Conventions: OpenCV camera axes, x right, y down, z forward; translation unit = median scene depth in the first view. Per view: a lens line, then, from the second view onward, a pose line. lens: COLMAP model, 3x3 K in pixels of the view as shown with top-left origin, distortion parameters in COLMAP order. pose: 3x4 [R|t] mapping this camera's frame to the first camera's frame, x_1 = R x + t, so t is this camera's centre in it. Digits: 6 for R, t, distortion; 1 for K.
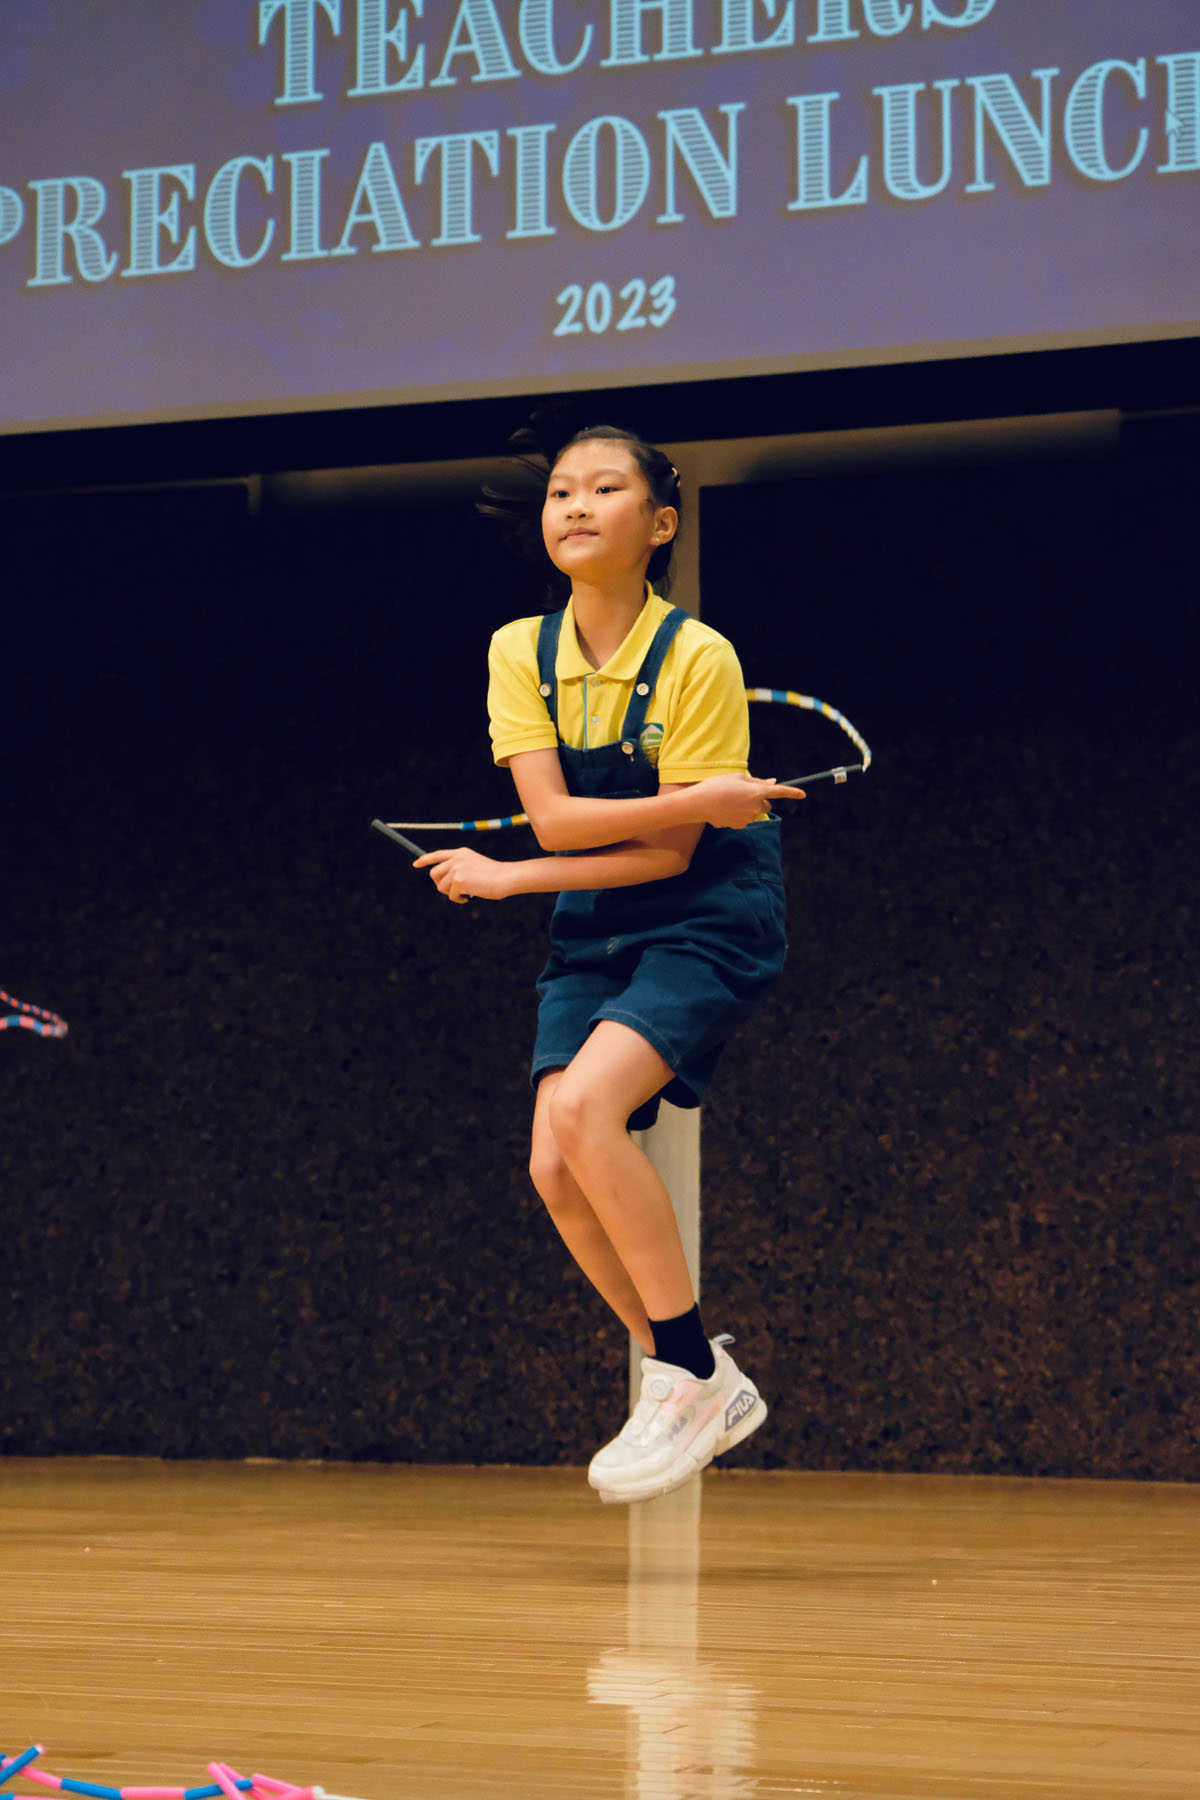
lens RADIAL K [[3946.9, 0, 566.9], [0, 3946.9, 912.9], [0, 0, 1]] dist [-0.014015, 0.758455]
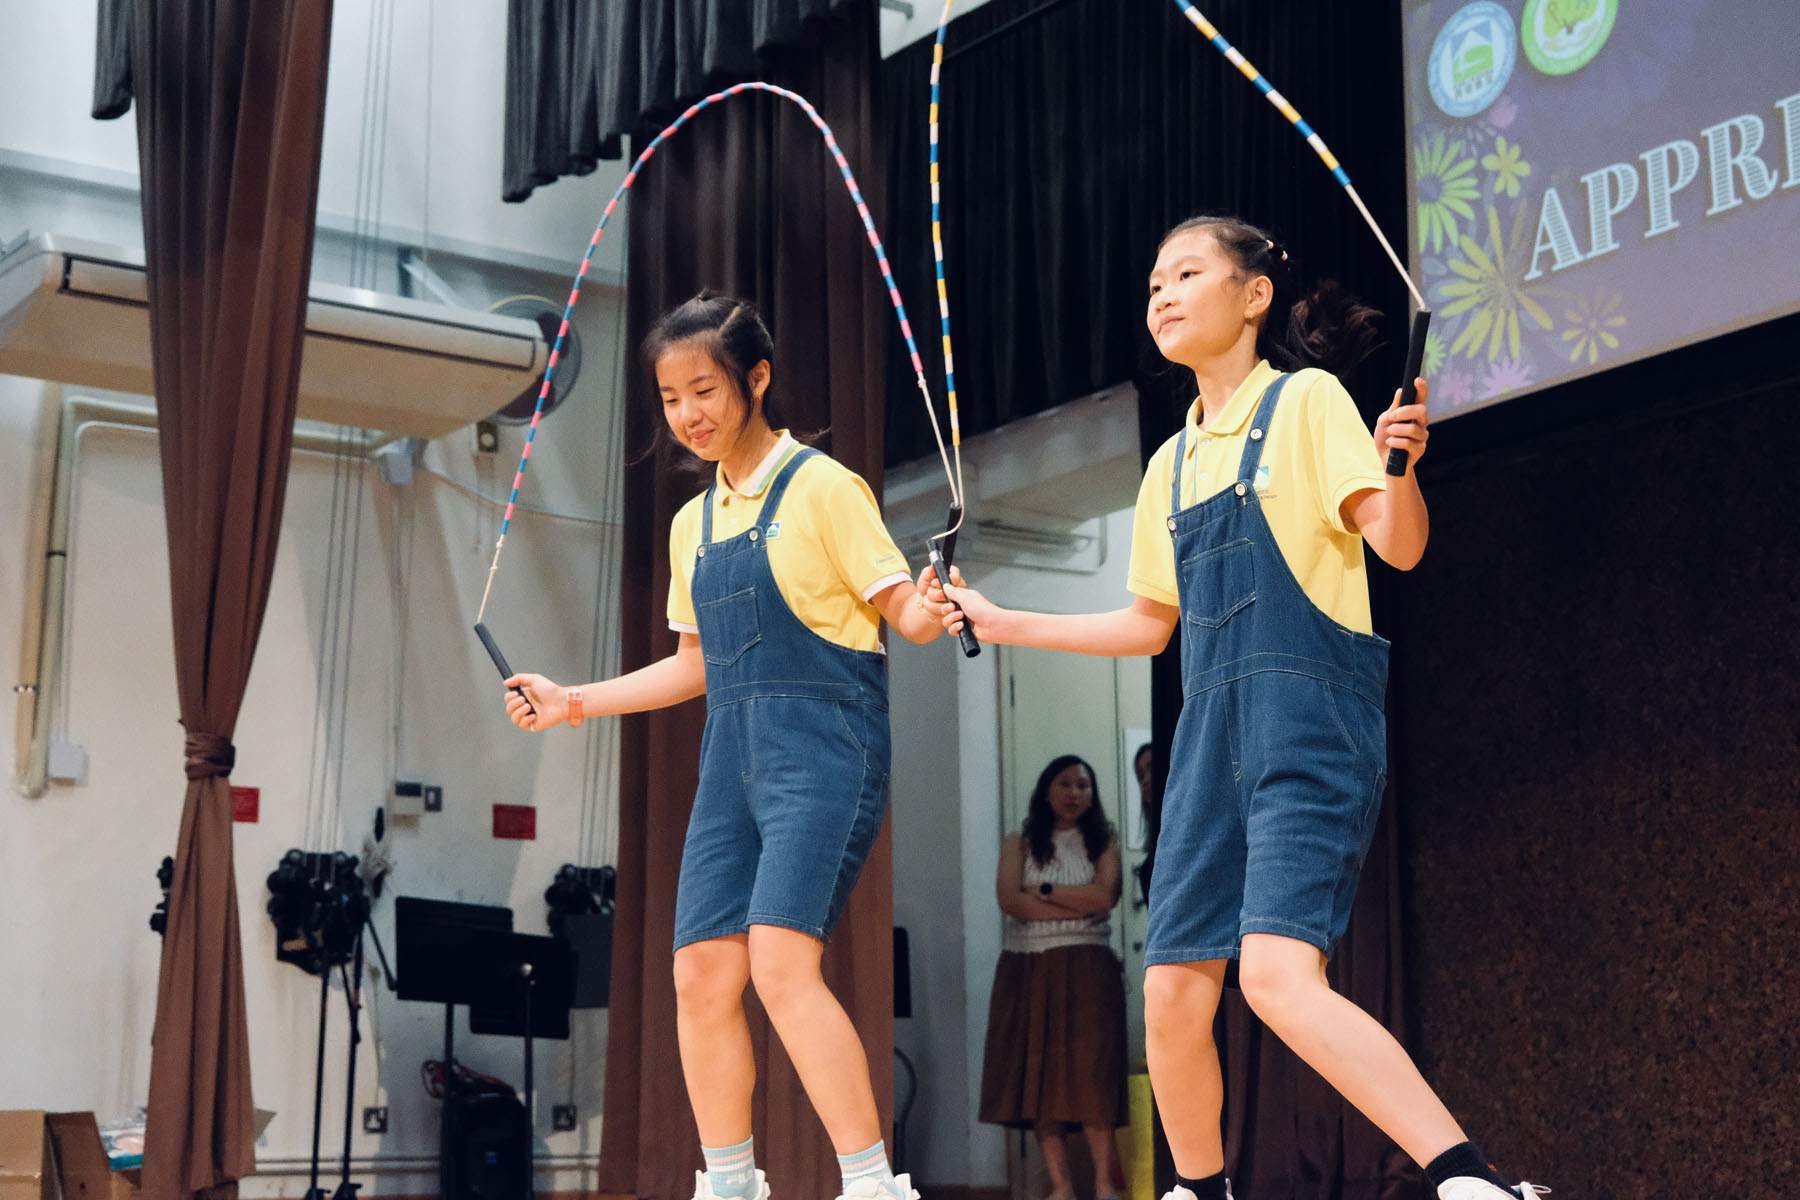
lens RADIAL K [[2774.4, 0, 894.3], [0, 2774.4, 599.9], [0, 0, 1]] dist [0.043953, -0.048393]
pose [[0.842521, -0.128873, -0.523020, 0.080294], [0.069997, 0.988919, -0.130916, 0.048002], [0.534097, 0.073689, 0.842206, 0.174588]]
